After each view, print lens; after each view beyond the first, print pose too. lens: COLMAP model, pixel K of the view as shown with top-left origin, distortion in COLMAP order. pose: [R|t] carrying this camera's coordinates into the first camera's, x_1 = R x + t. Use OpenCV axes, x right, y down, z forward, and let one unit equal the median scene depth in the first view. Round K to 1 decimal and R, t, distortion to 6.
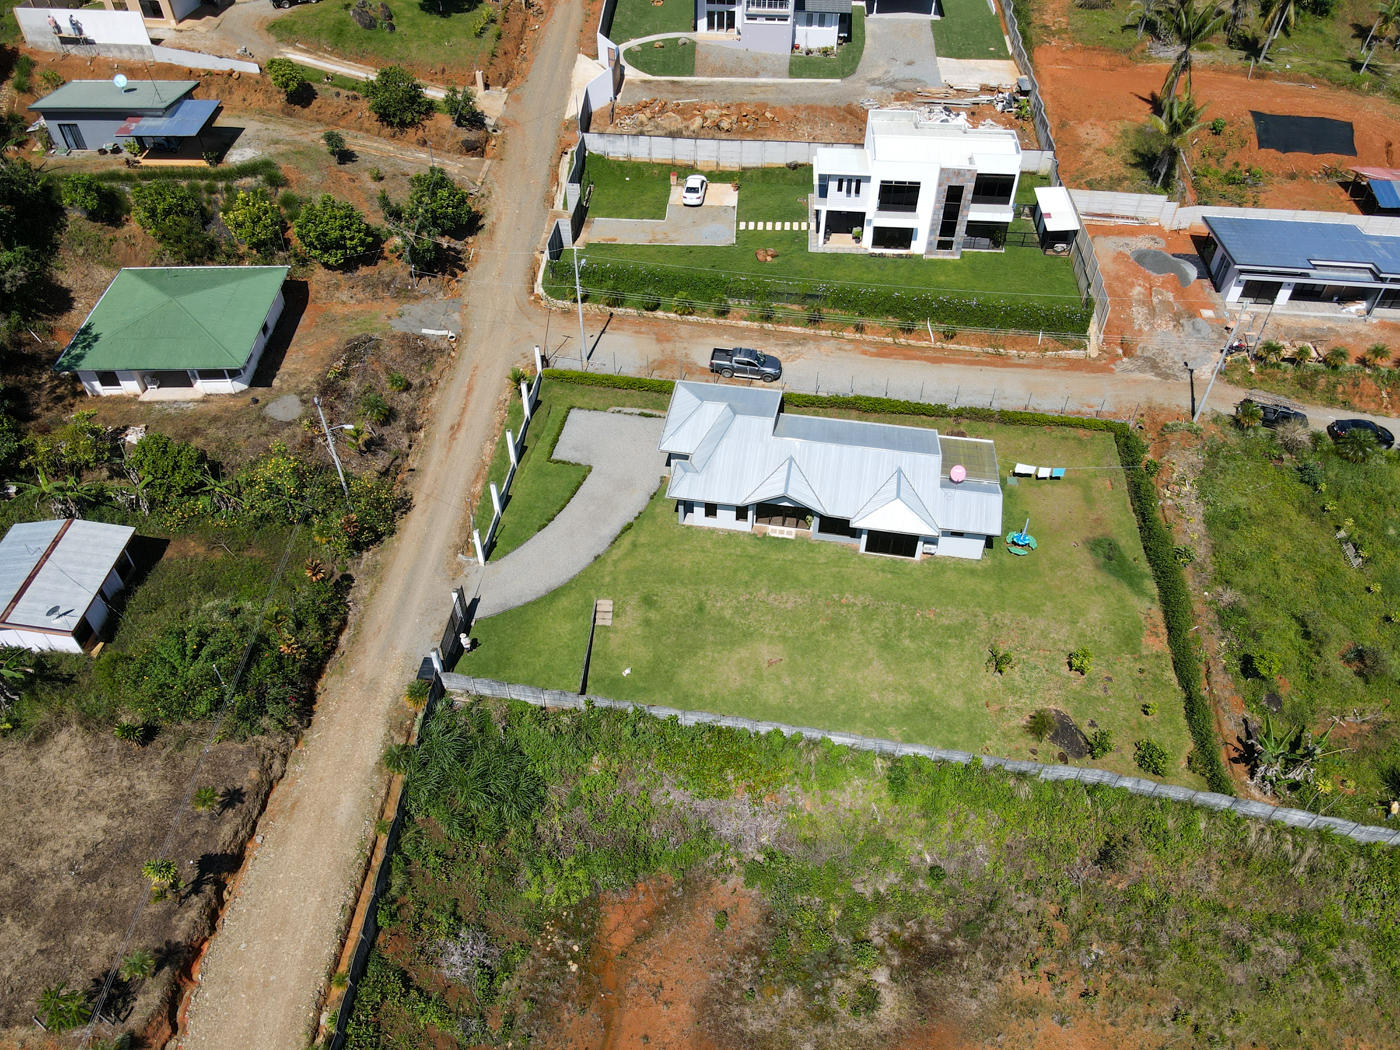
lens RADIAL K [[1028.5, 0, 698.3], [0, 1028.5, 521.8], [0, 0, 1]] dist [0.003158, 0.023714]
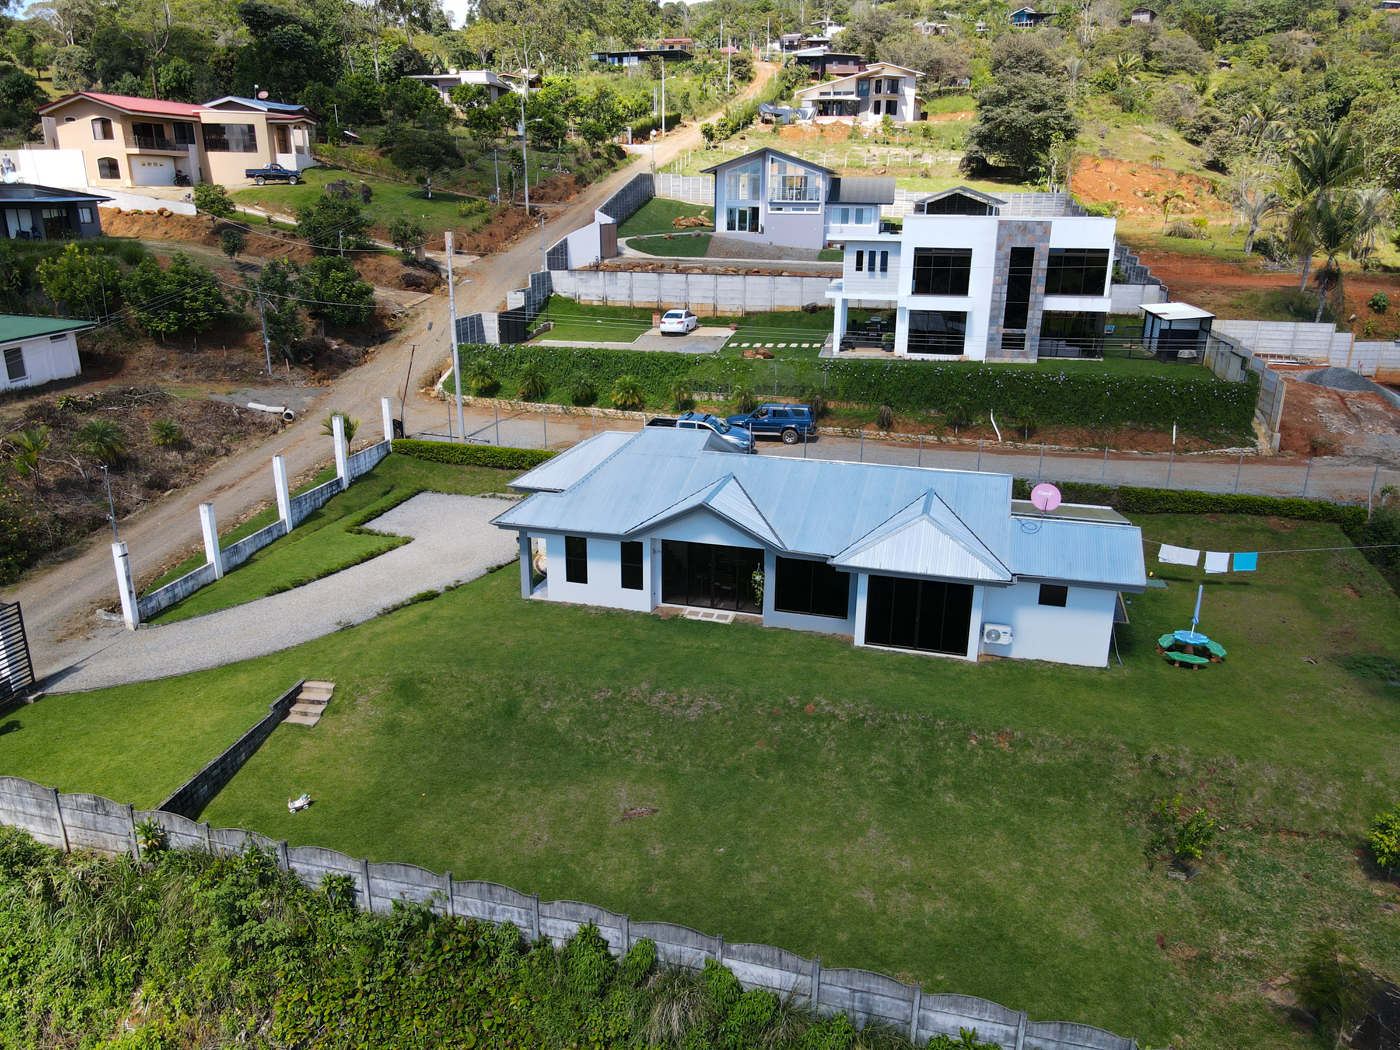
lens RADIAL K [[1028.5, 0, 699.0], [0, 1028.5, 522.0], [0, 0, 1]] dist [0.003158, 0.023714]
pose [[0.993998, 0.038102, -0.102550, 0.133152], [-0.079932, 0.892955, -0.442993, 0.207191], [0.074694, 0.448531, 0.890641, 0.534472]]
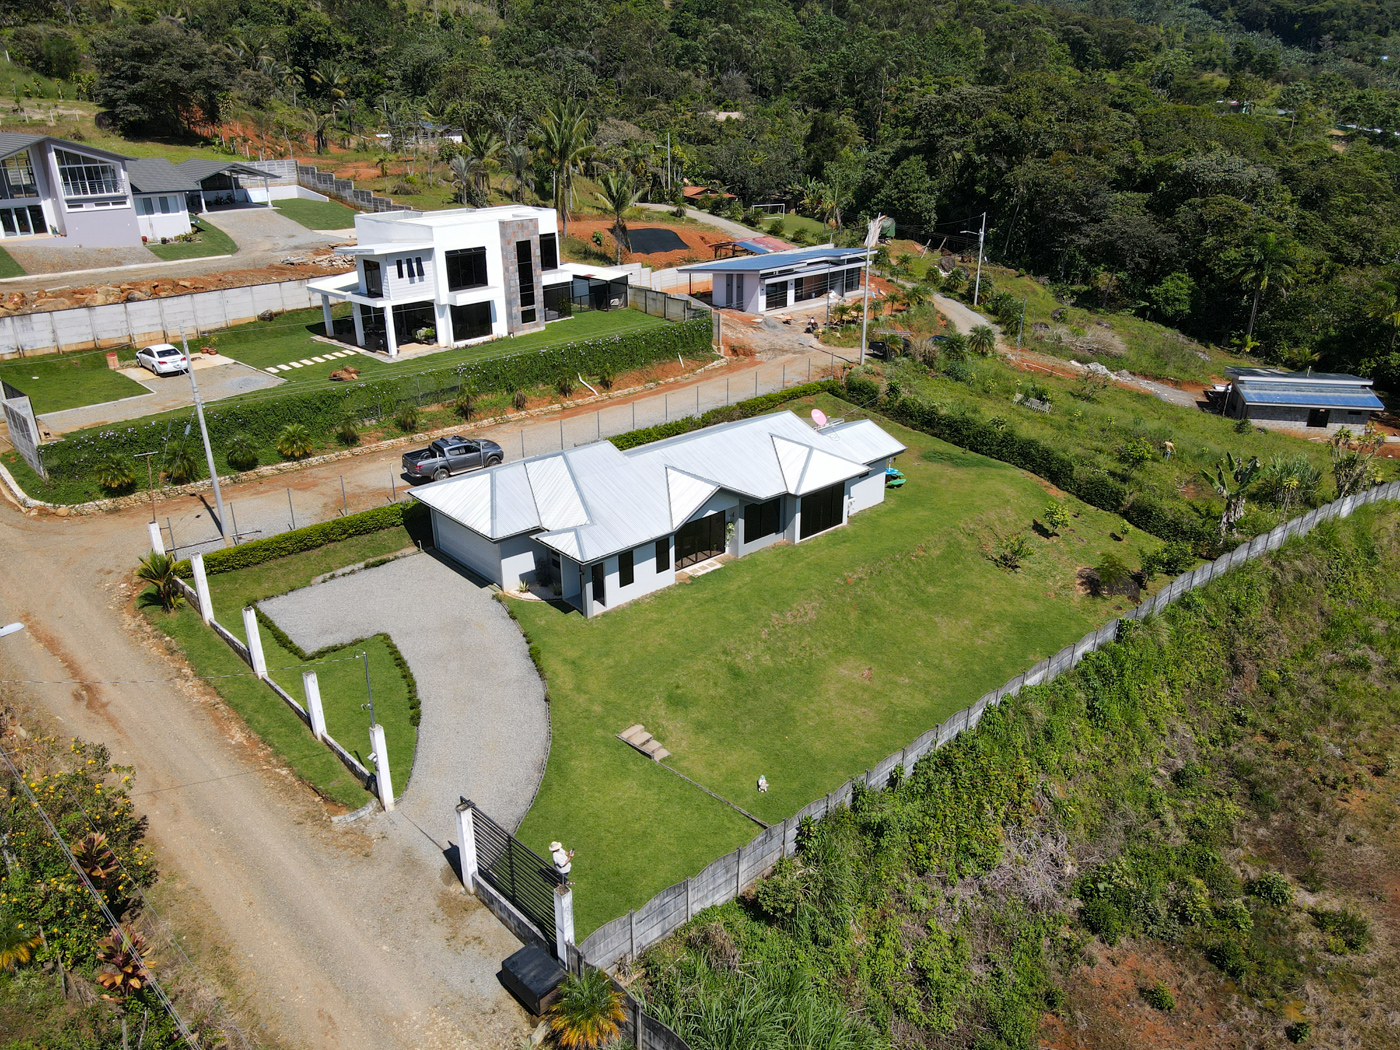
lens RADIAL K [[1028.5, 0, 695.0], [0, 1028.5, 527.5], [0, 0, 1]] dist [0.003158, 0.023714]
pose [[0.624450, -0.314146, 0.715104, -0.434194], [0.551591, 0.825585, -0.118986, 0.070442], [-0.553001, 0.468746, 0.688816, 0.525271]]
